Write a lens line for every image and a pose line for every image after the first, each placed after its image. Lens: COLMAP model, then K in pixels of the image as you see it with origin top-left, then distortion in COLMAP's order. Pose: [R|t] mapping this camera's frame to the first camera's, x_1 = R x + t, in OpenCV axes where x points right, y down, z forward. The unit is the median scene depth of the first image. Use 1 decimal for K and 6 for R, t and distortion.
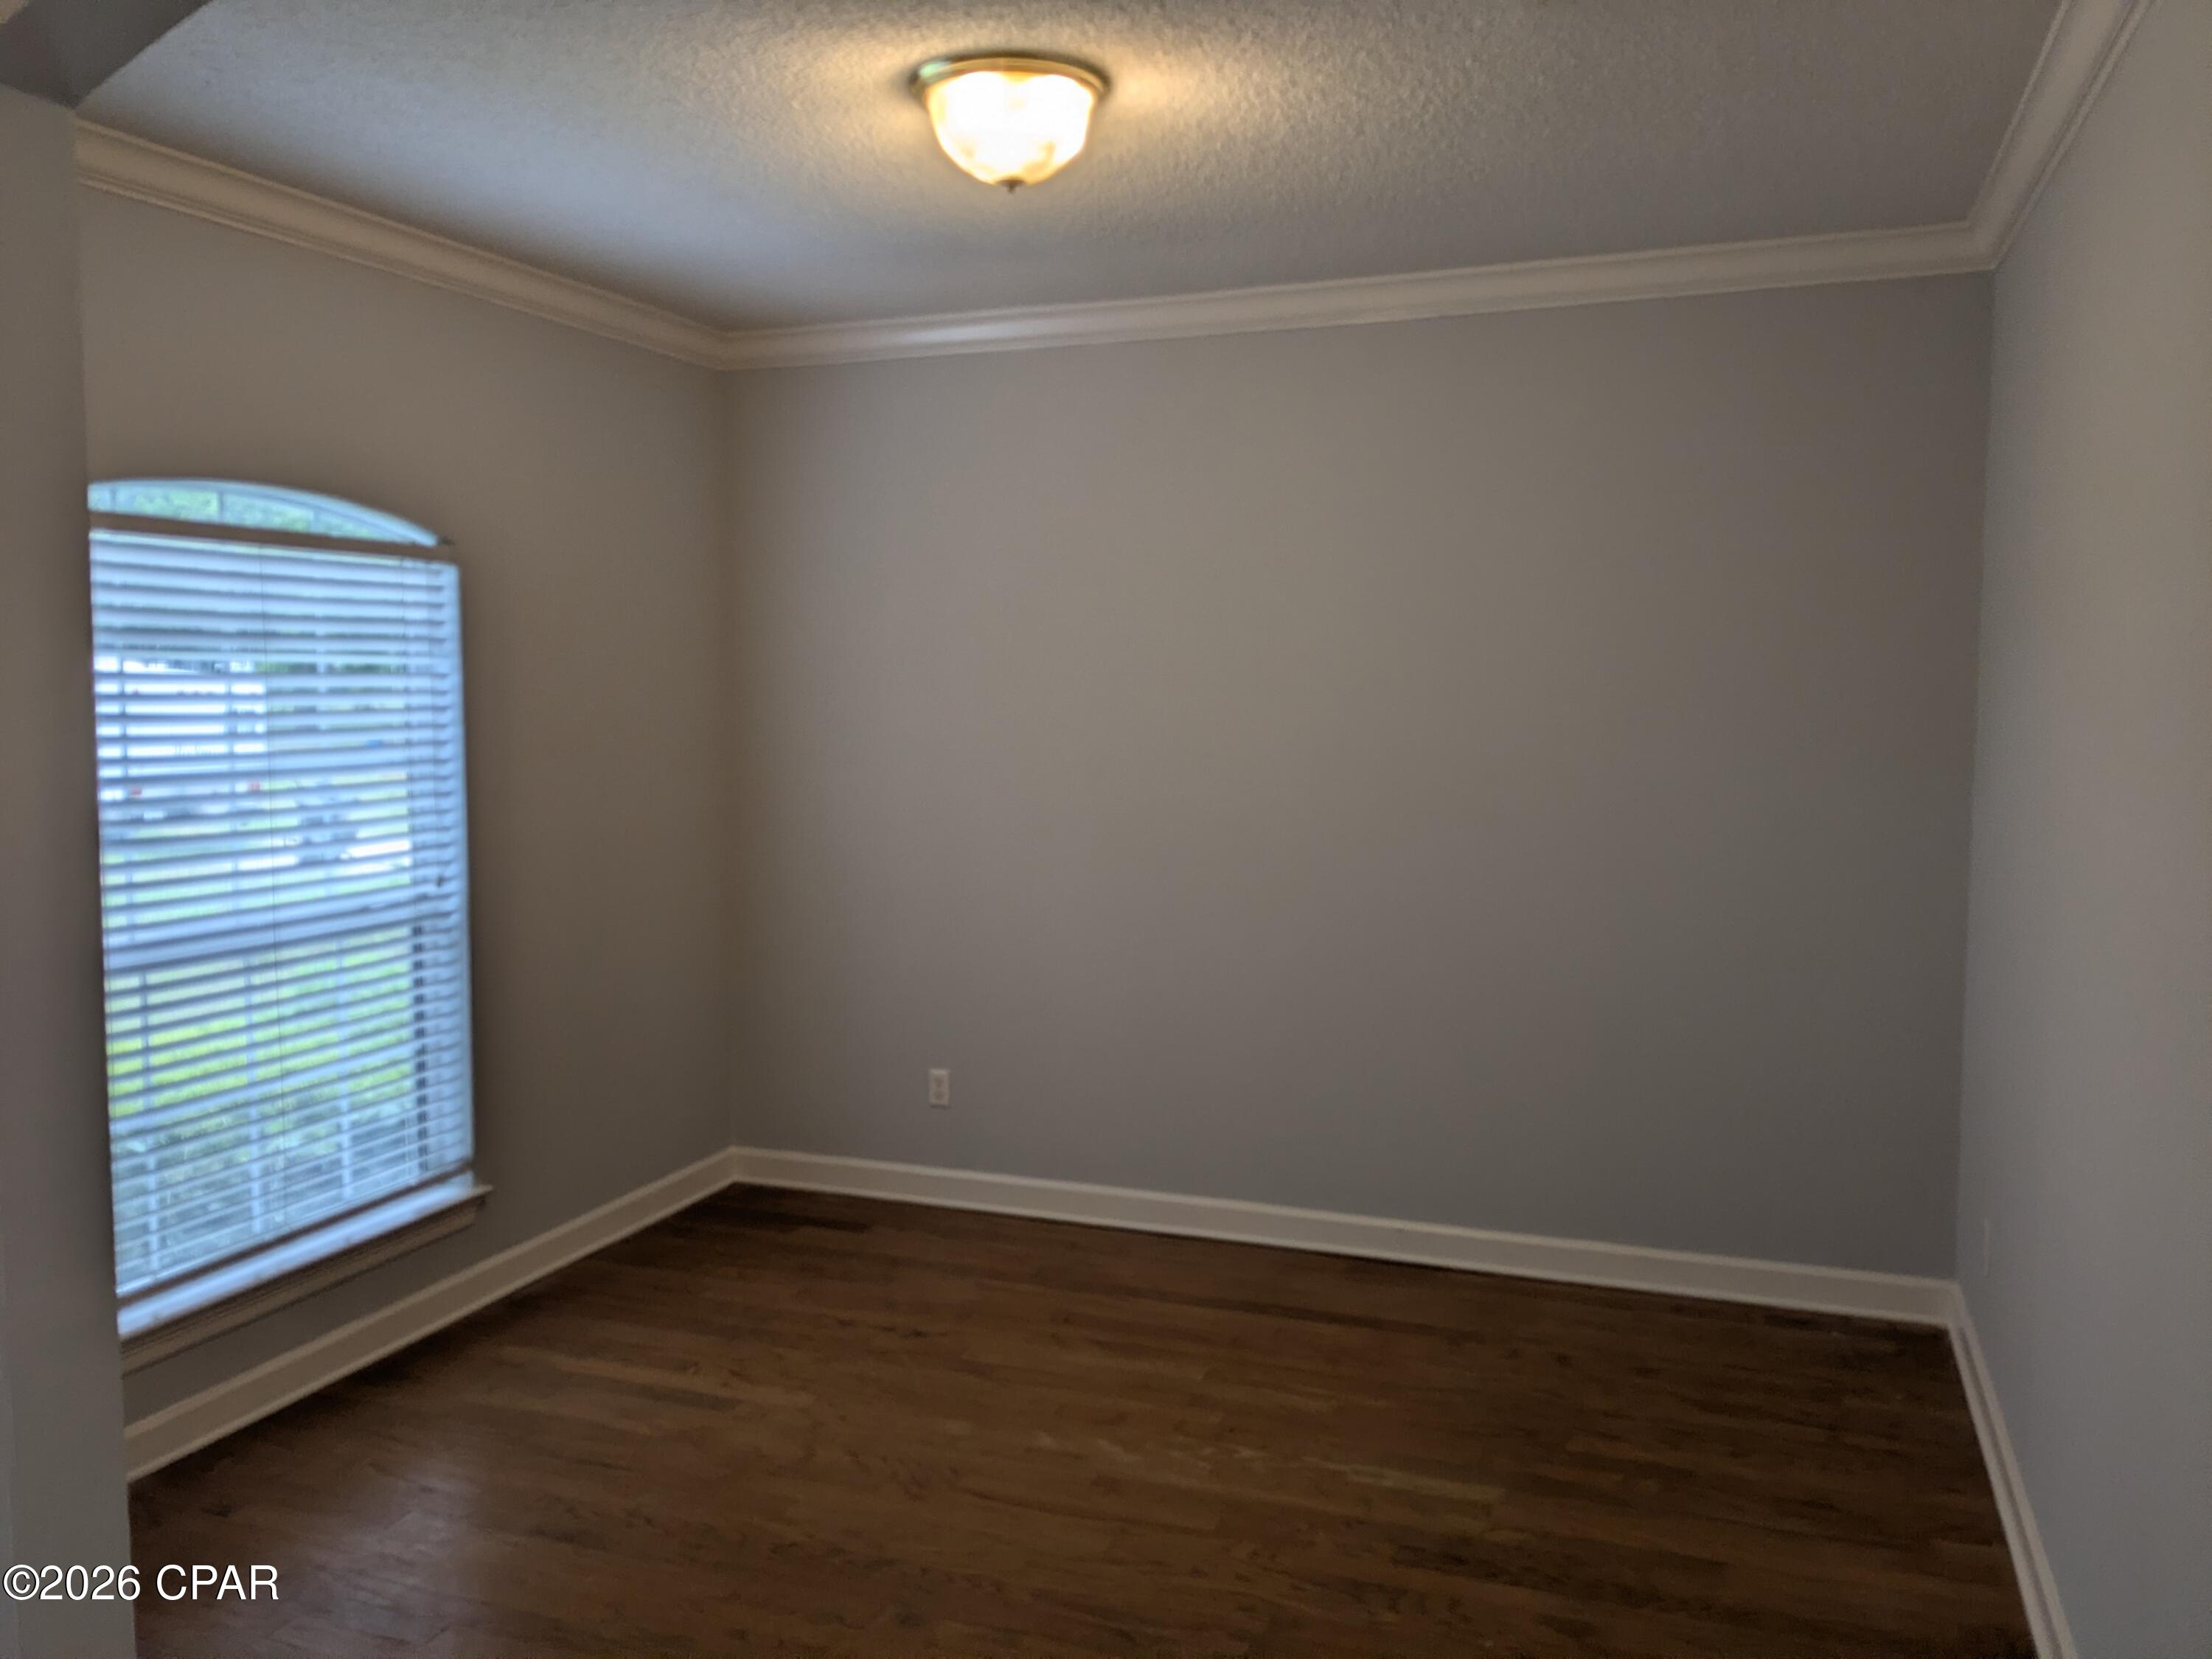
lens RADIAL K [[1734.4, 0, 1110.4], [0, 1734.4, 824.8], [0, 0, 1]] dist [0.017361, -0.005297]
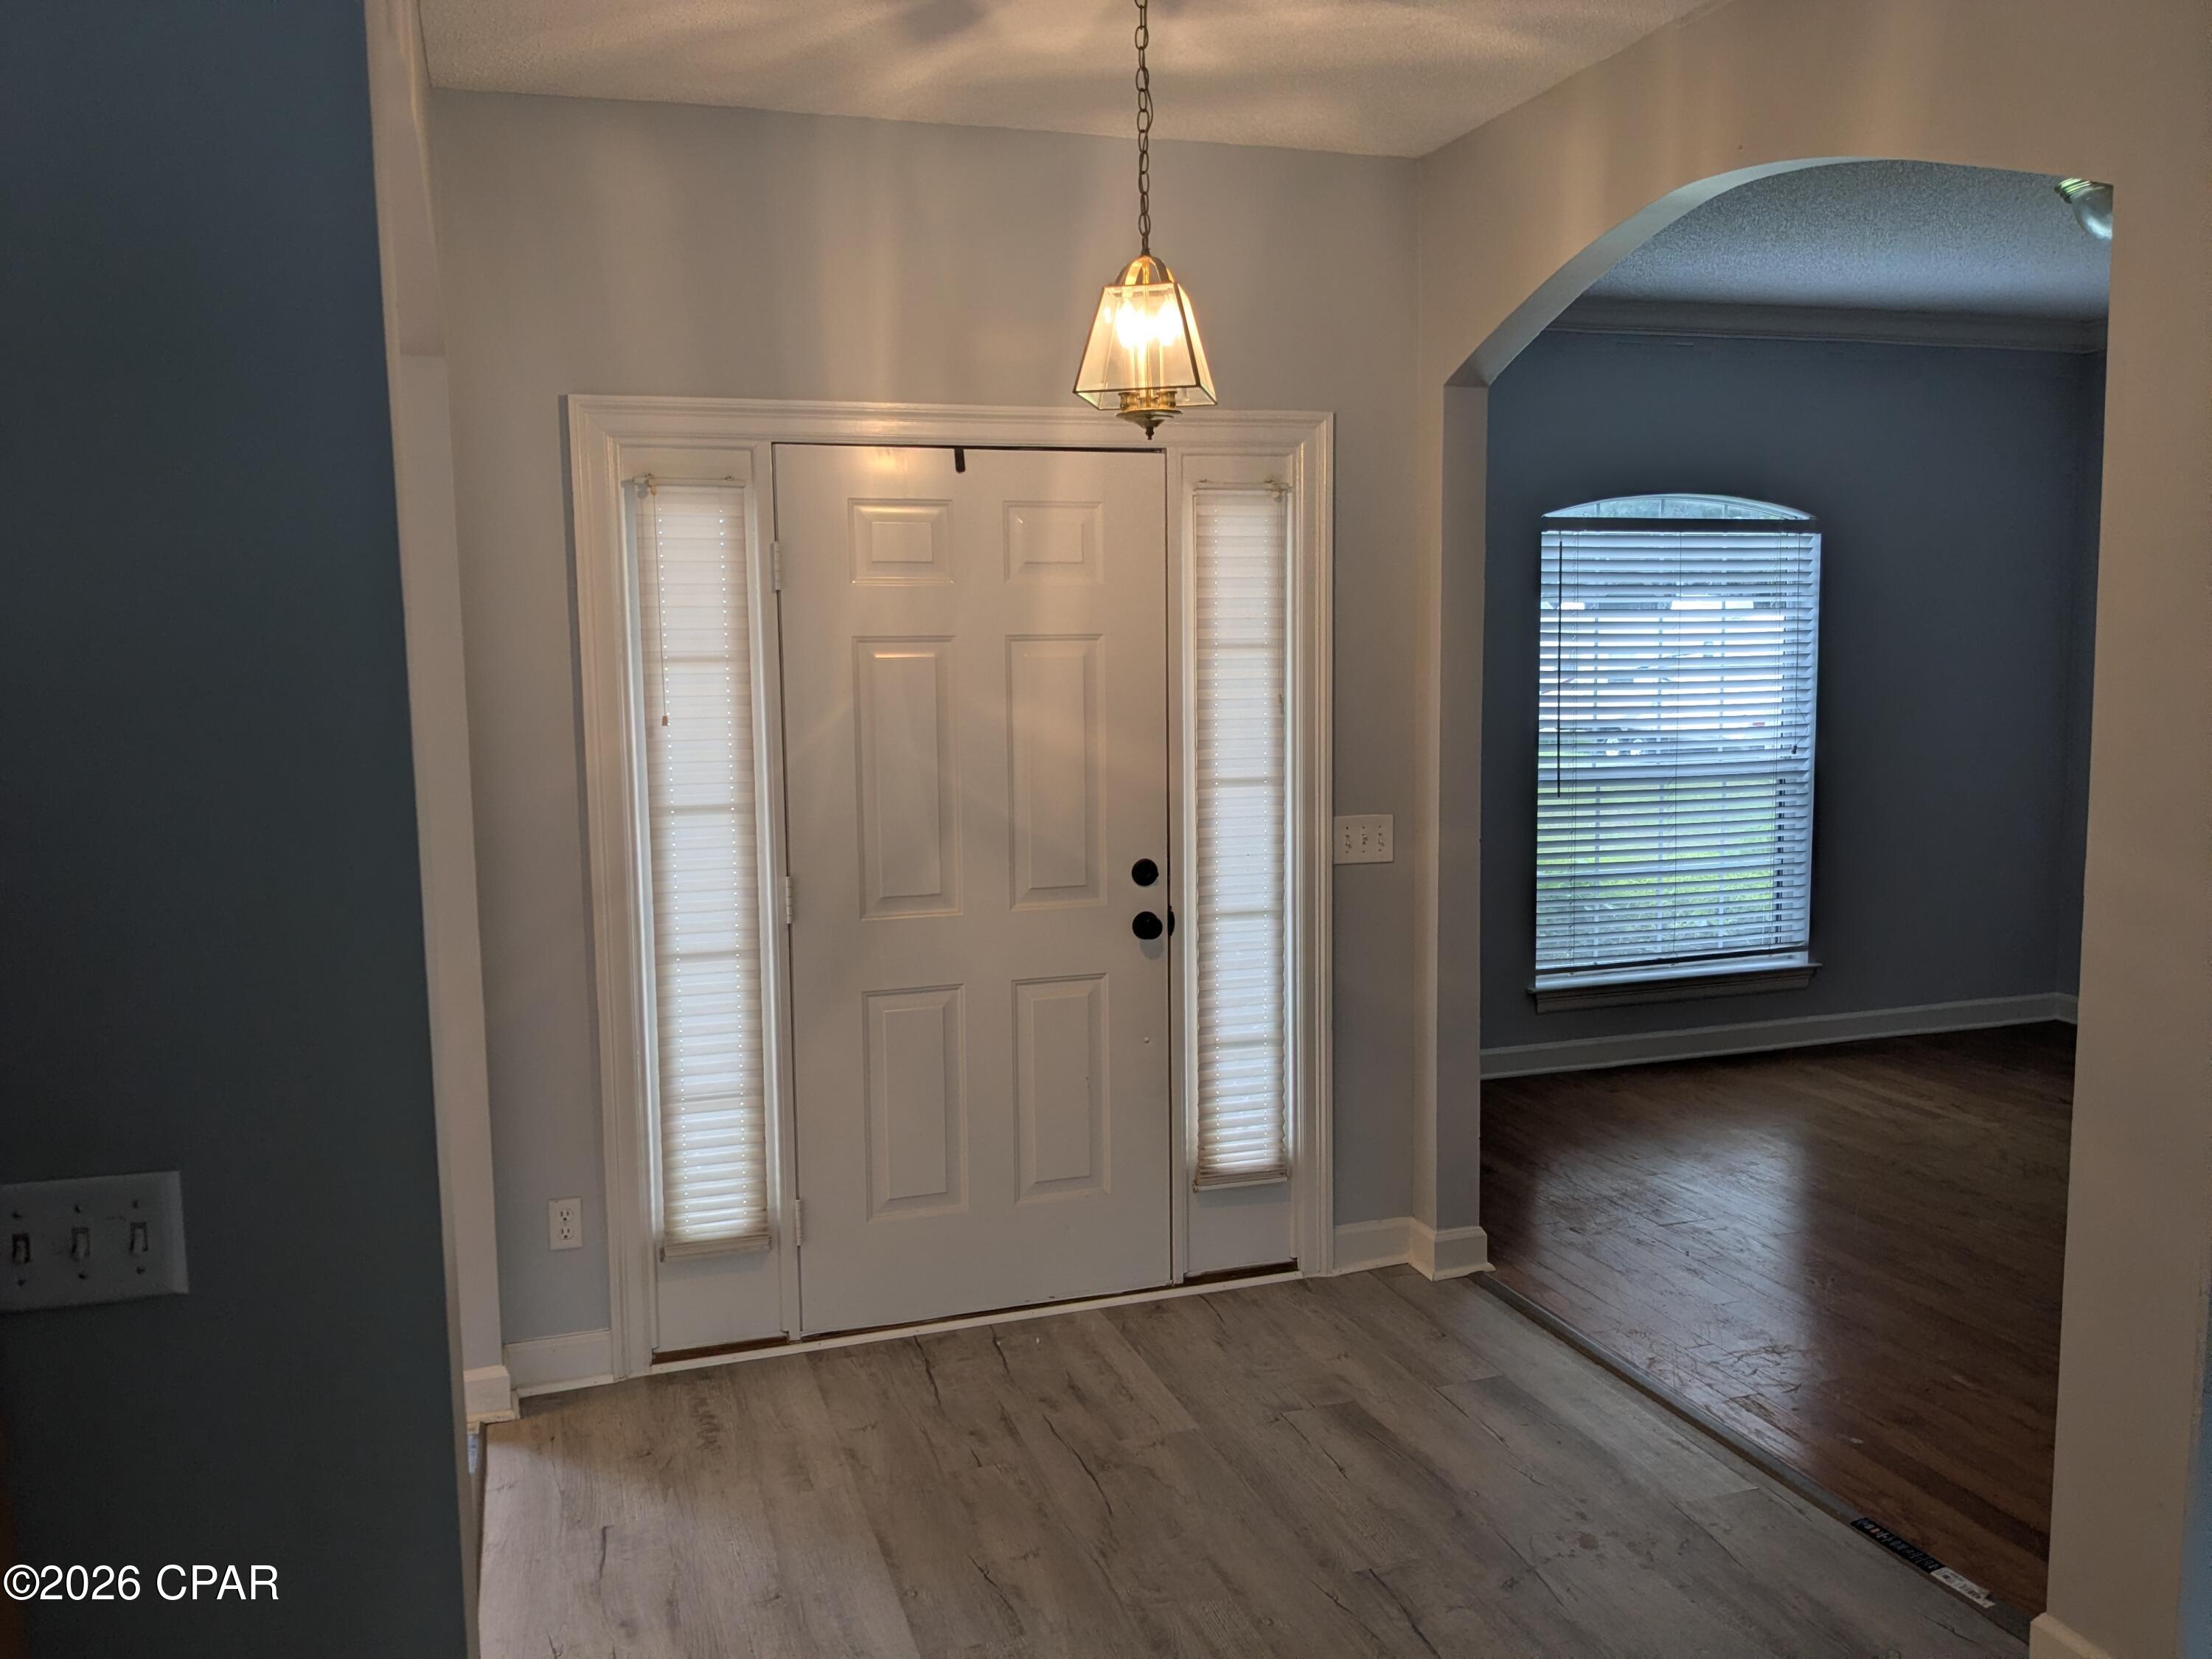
lens RADIAL K [[1734.4, 0, 1109.9], [0, 1734.4, 827.6], [0, 0, 1]] dist [0.017361, -0.005297]
pose [[0.621634, 0.064184, -0.780674, 0.408785], [-0.050858, 0.997842, 0.041541, 0.067402], [0.781655, 0.013880, 0.623556, -0.373676]]
